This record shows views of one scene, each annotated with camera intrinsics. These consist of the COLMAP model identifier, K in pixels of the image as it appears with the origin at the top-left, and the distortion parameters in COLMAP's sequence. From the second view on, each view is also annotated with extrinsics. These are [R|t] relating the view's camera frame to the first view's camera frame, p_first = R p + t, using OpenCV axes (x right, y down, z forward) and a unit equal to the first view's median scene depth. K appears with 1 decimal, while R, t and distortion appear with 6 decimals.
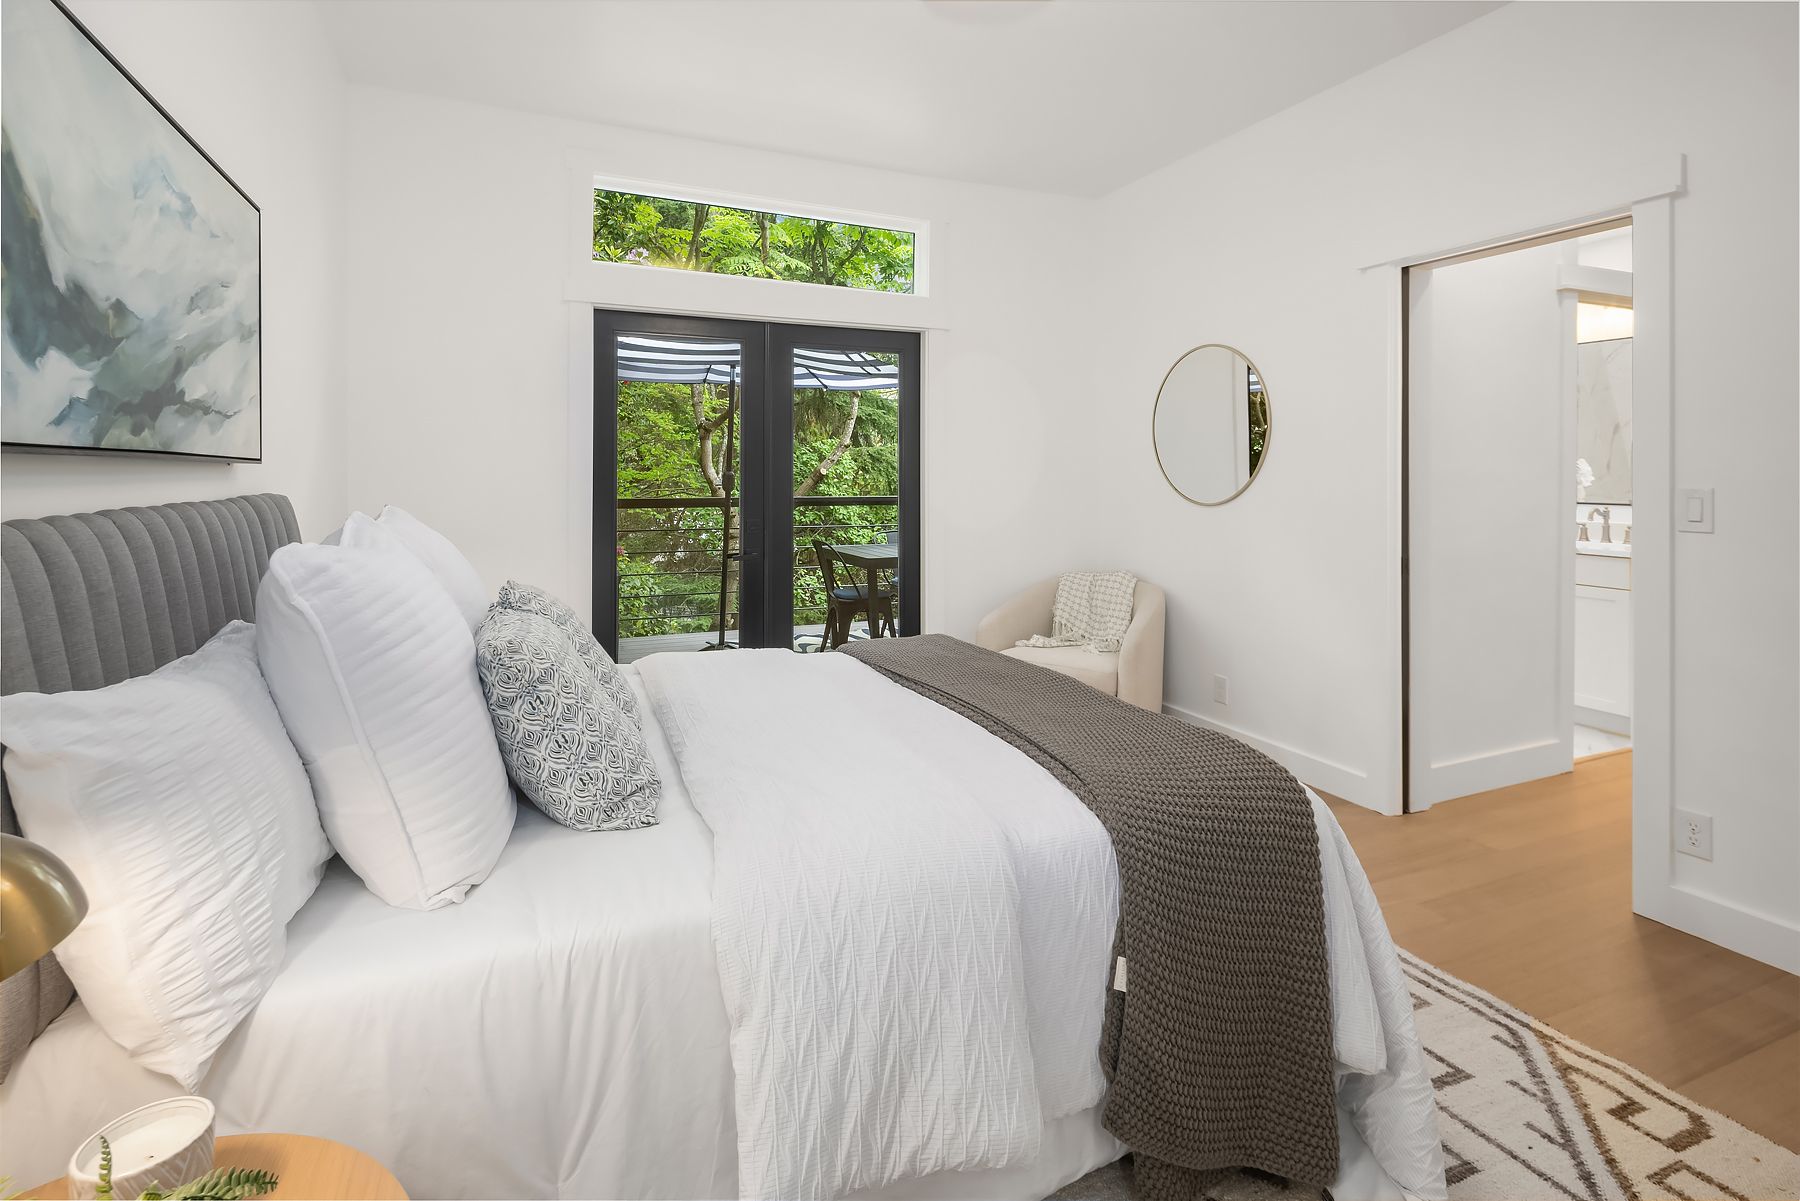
lens RADIAL K [[860.8, 0, 897.8], [0, 860.8, 473.5], [0, 0, 1]] dist [0.000090, -0.000010]
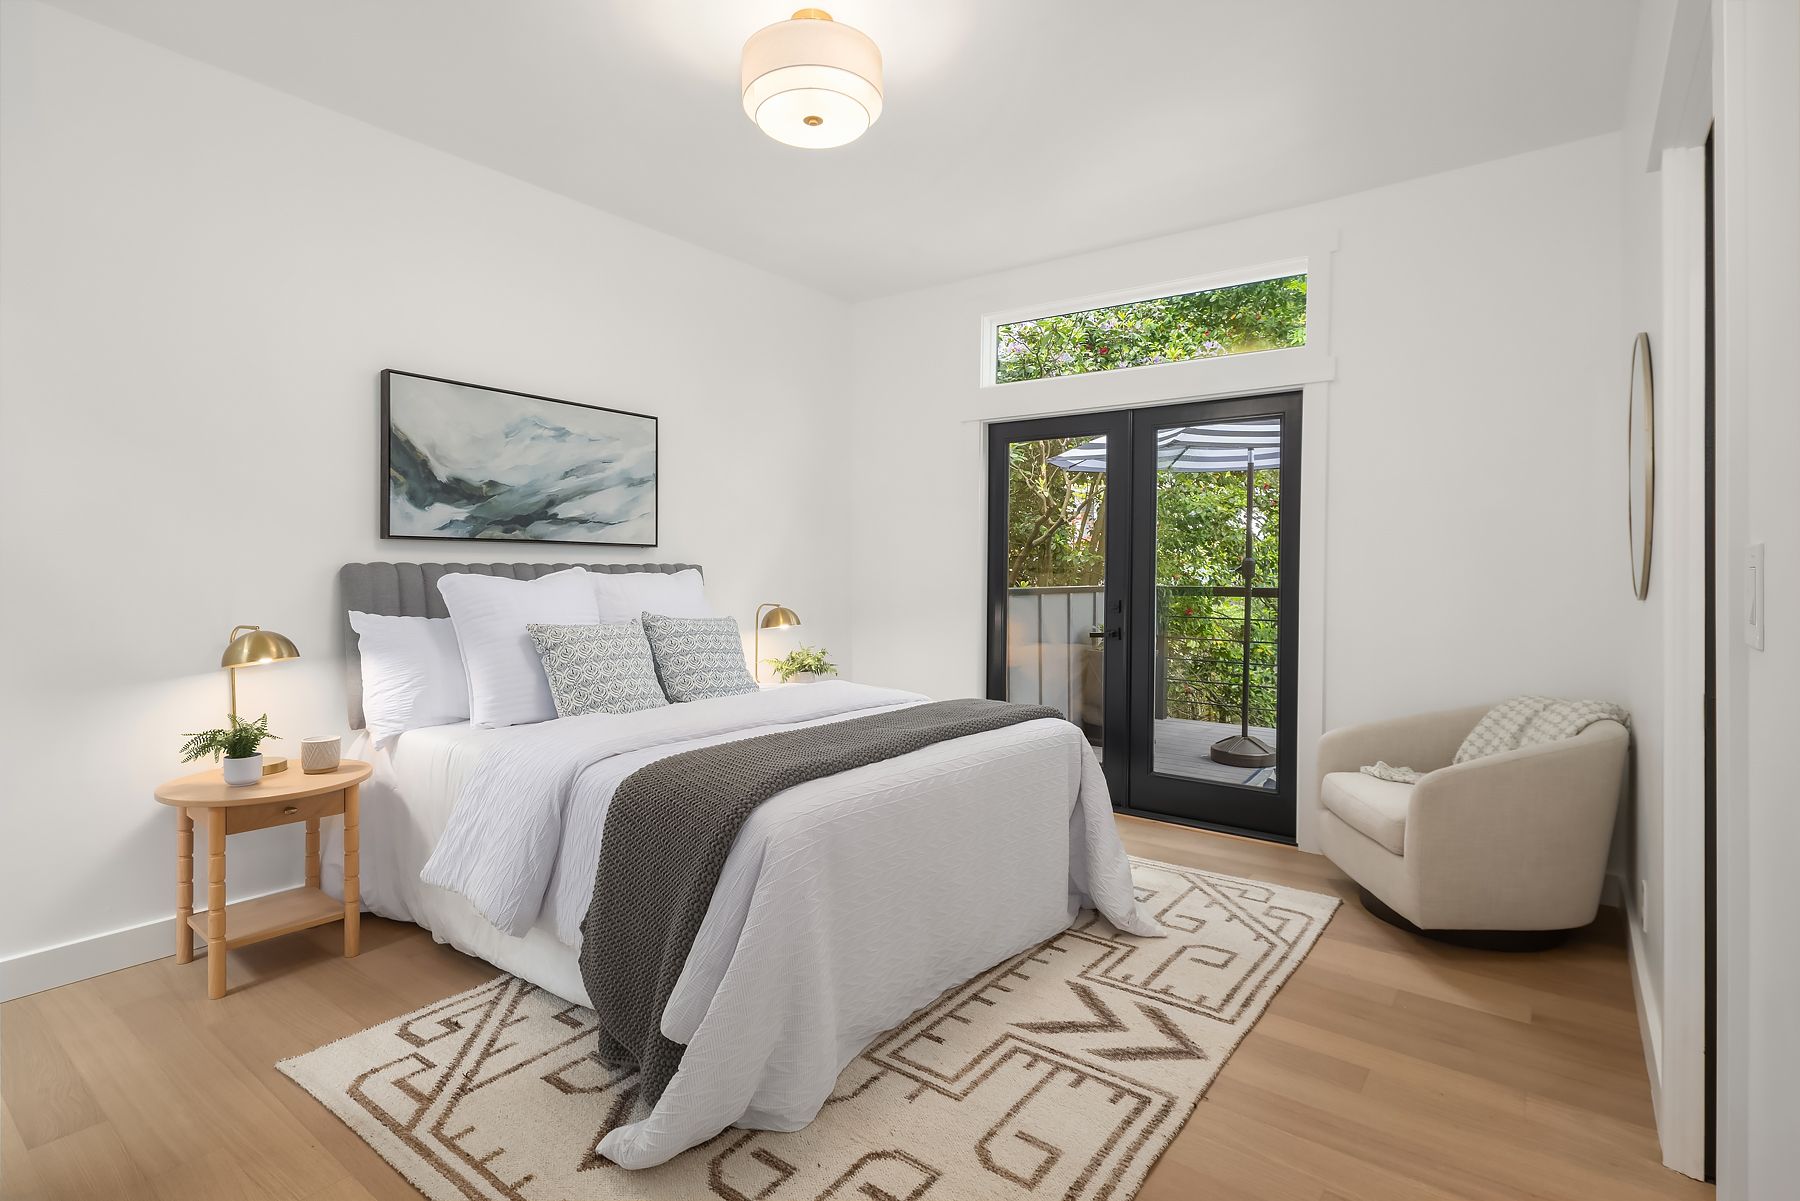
lens RADIAL K [[895.2, 0, 908.6], [0, 895.2, 567.3], [0, 0, 1]] dist [0.002451, 0.000208]
pose [[0.493536, -0.003603, -0.869718, 1.402339], [-0.005845, 0.999955, -0.007459, 0.047758], [0.869706, 0.008765, 0.493492, 0.536068]]
